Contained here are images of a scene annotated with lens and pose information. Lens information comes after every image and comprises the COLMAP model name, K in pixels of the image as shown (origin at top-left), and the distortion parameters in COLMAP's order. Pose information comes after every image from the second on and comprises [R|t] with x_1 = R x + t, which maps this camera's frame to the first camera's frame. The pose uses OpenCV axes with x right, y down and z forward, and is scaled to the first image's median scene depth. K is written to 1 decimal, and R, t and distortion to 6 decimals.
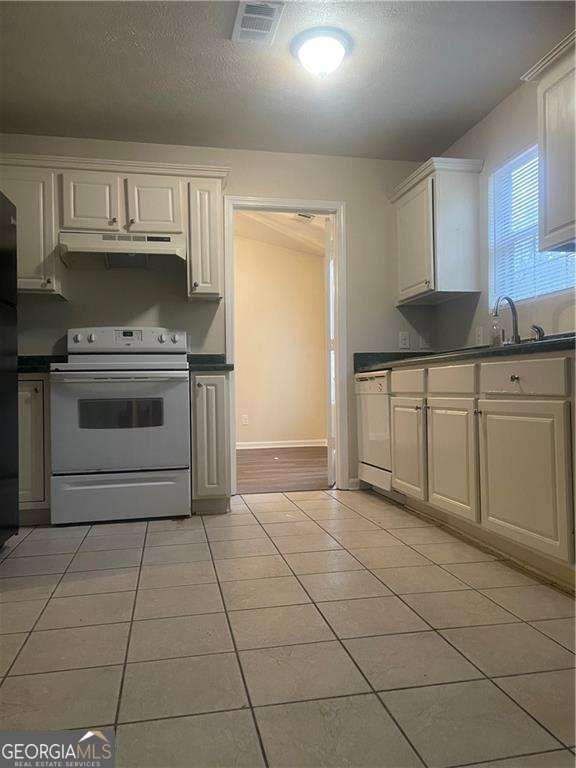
lens RADIAL K [[579.7, 0, 288.0], [0, 579.7, 384.0], [0, 0, 1]] dist [0.005622, -0.002367]
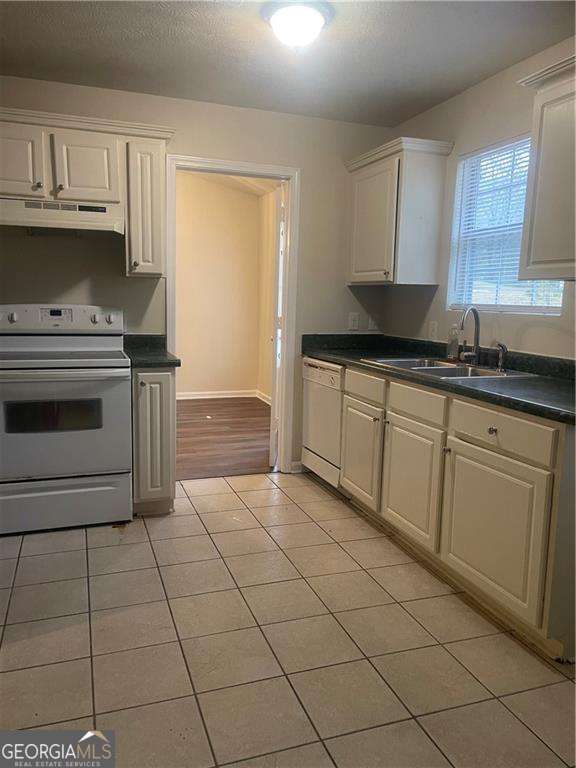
lens RADIAL K [[579.7, 0, 288.0], [0, 579.7, 384.0], [0, 0, 1]] dist [0.005622, -0.002367]
pose [[0.989088, 0.019559, 0.146019, -0.055455], [-0.041239, 0.988282, 0.146965, -0.131937], [-0.141433, -0.151383, 0.978305, 0.069138]]
